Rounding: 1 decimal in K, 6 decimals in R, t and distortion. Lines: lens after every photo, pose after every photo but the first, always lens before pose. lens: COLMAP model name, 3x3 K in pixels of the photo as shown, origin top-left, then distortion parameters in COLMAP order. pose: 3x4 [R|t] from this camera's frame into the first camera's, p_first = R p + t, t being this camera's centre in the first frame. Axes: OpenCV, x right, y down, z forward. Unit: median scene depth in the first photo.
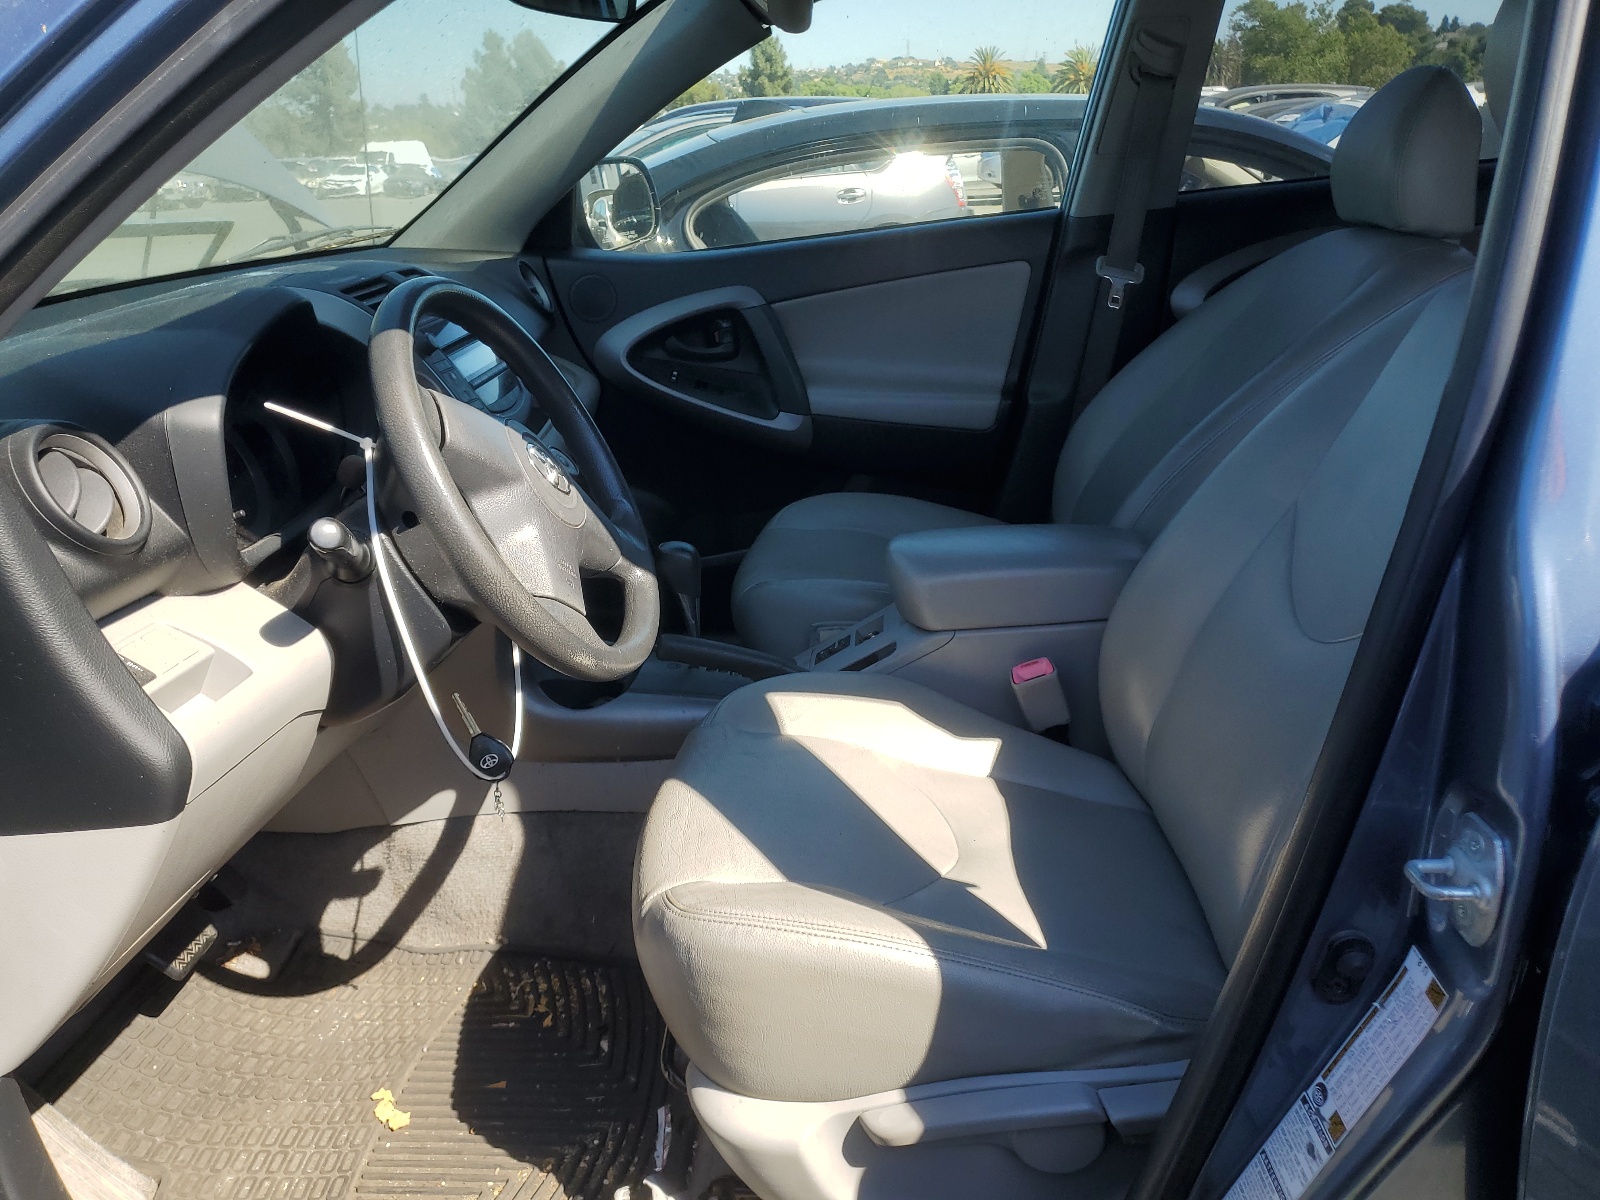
lens RADIAL K [[1277.9, 0, 800.0], [0, 1277.9, 600.0], [0, 0, 1]] dist [0.109323, -0.131681]
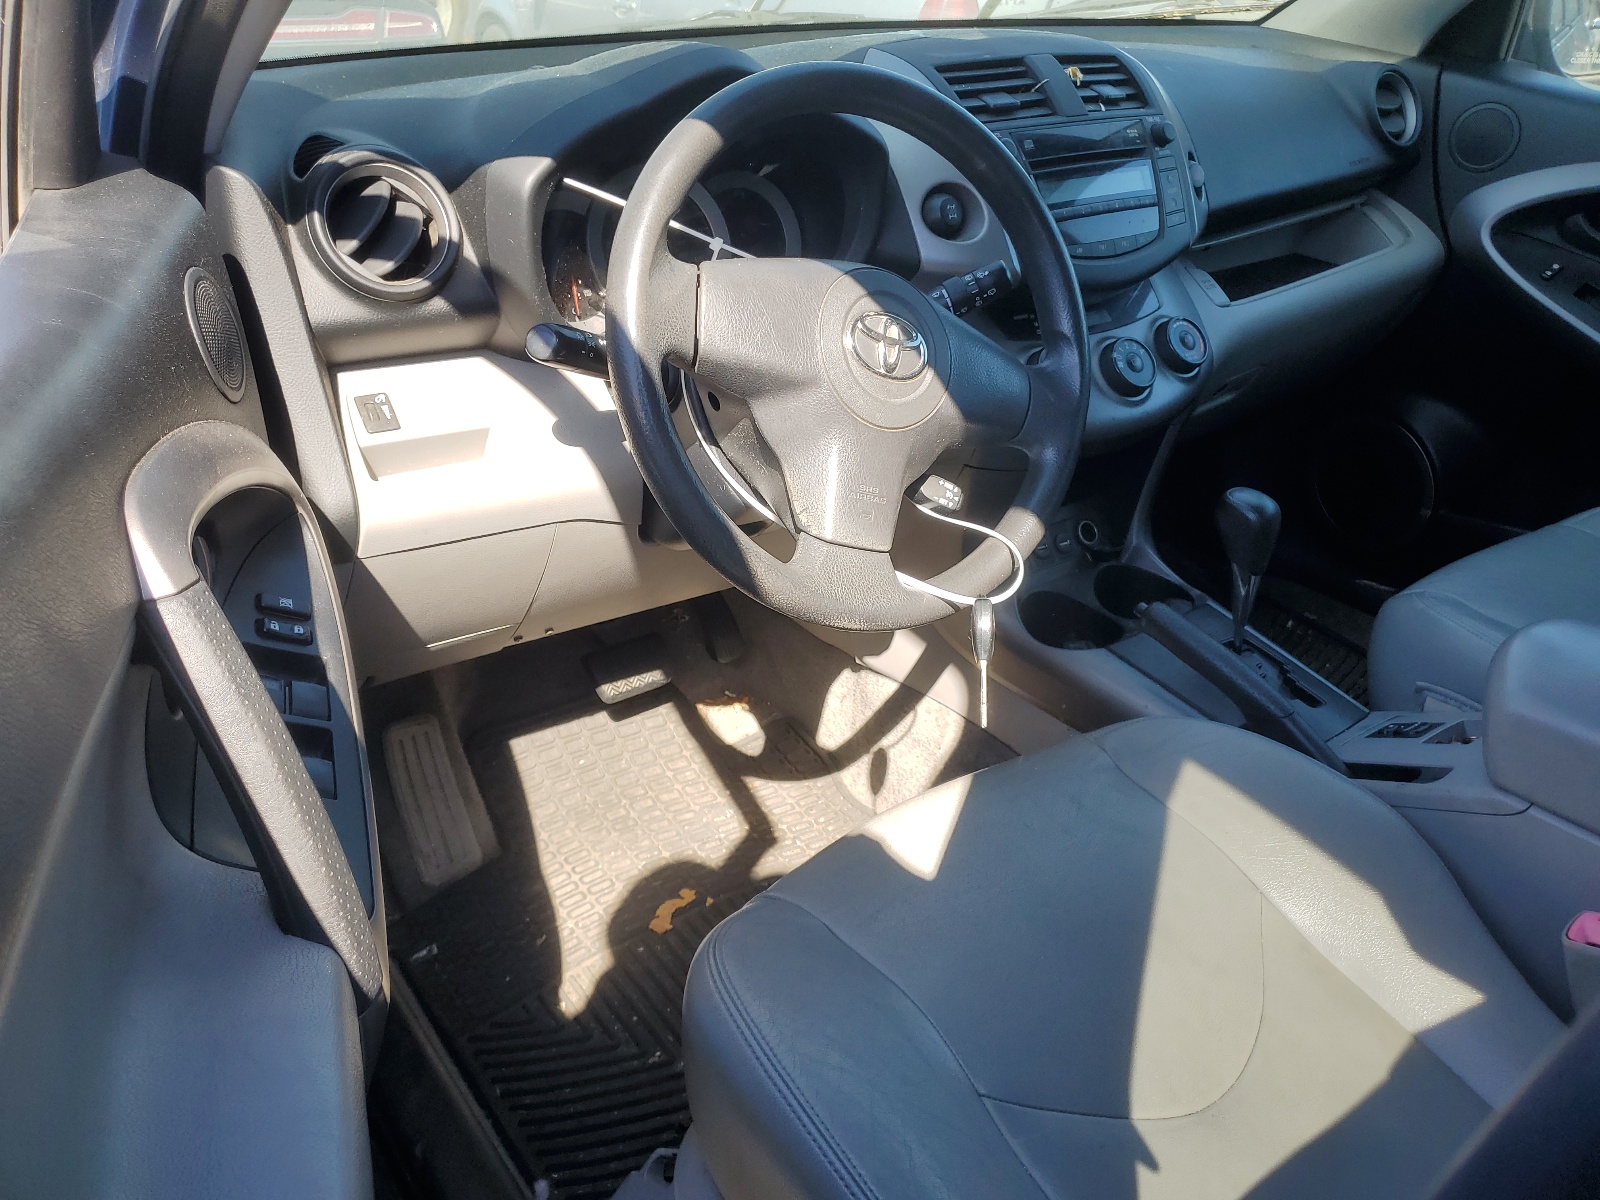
lens RADIAL K [[1277.9, 0, 800.0], [0, 1277.9, 600.0], [0, 0, 1]] dist [0.109323, -0.131681]
pose [[0.656840, 0.425227, -0.622690, 0.214779], [-0.319712, 0.904968, 0.280744, -0.113770], [0.682894, 0.014677, 0.730370, 0.283735]]
